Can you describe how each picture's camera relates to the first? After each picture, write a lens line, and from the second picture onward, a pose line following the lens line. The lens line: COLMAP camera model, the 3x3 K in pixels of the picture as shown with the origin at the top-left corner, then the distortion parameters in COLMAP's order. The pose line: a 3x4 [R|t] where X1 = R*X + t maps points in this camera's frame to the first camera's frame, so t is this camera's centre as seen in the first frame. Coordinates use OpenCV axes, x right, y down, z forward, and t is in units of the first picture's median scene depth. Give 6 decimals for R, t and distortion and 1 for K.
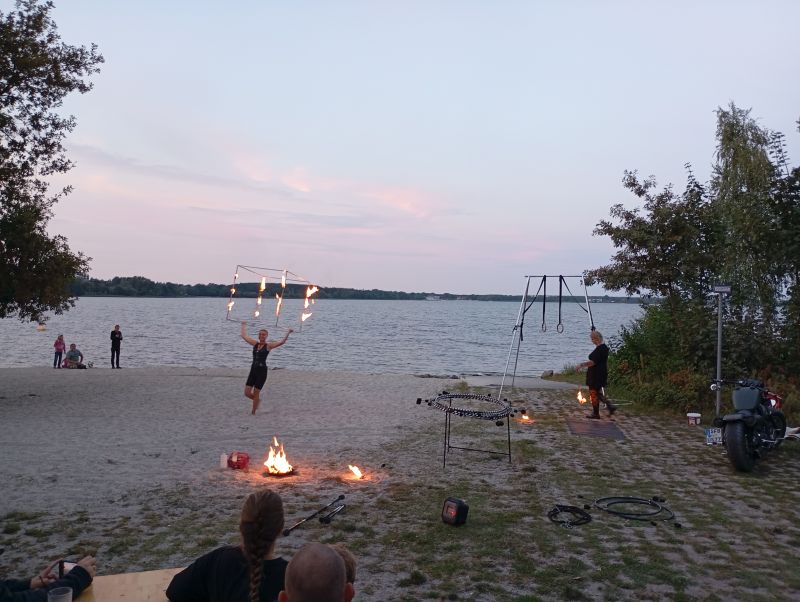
lens RADIAL K [[663.8, 0, 398.7], [0, 663.8, 300.5], [0, 0, 1]] dist [0.053380, -0.045210]
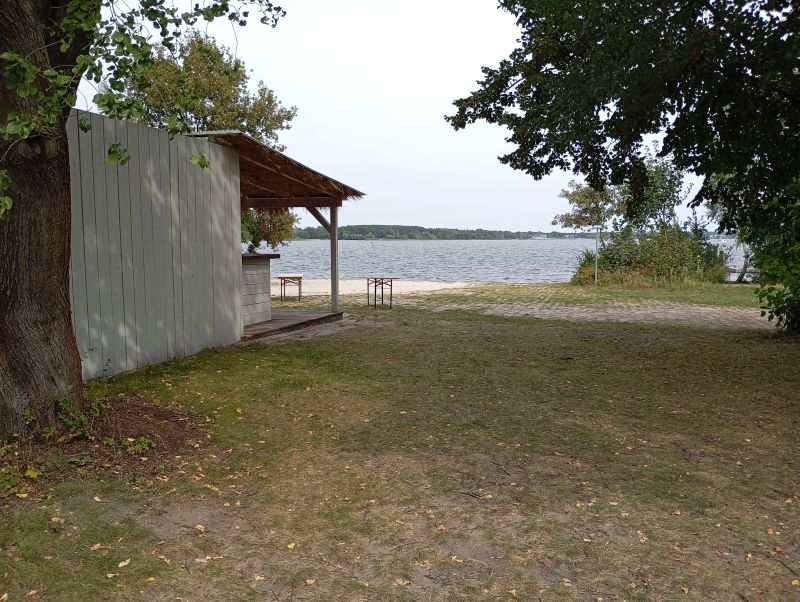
lens RADIAL K [[663.8, 0, 395.3], [0, 663.8, 300.6], [0, 0, 1]] dist [0.053380, -0.045210]
pose [[0.986750, -0.002448, -0.162229, 0.151499], [0.016915, 0.995990, 0.087854, 0.016711], [0.161363, -0.089434, 0.982834, -0.948200]]
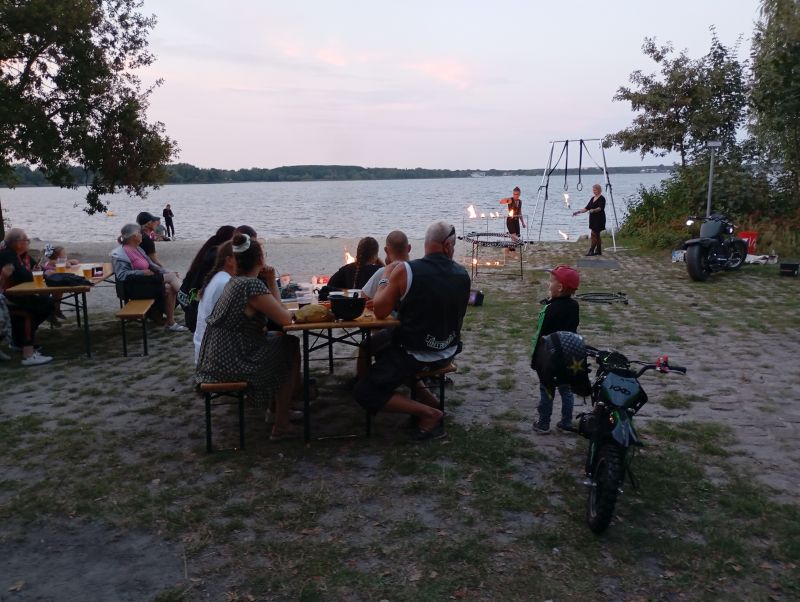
lens RADIAL K [[663.8, 0, 397.2], [0, 663.8, 303.0], [0, 0, 1]] dist [0.053380, -0.045210]
pose [[0.997069, -0.022444, -0.073137, 0.006893], [0.035398, 0.982855, 0.180952, 0.018911], [0.067822, -0.183011, 0.980769, -0.187735]]
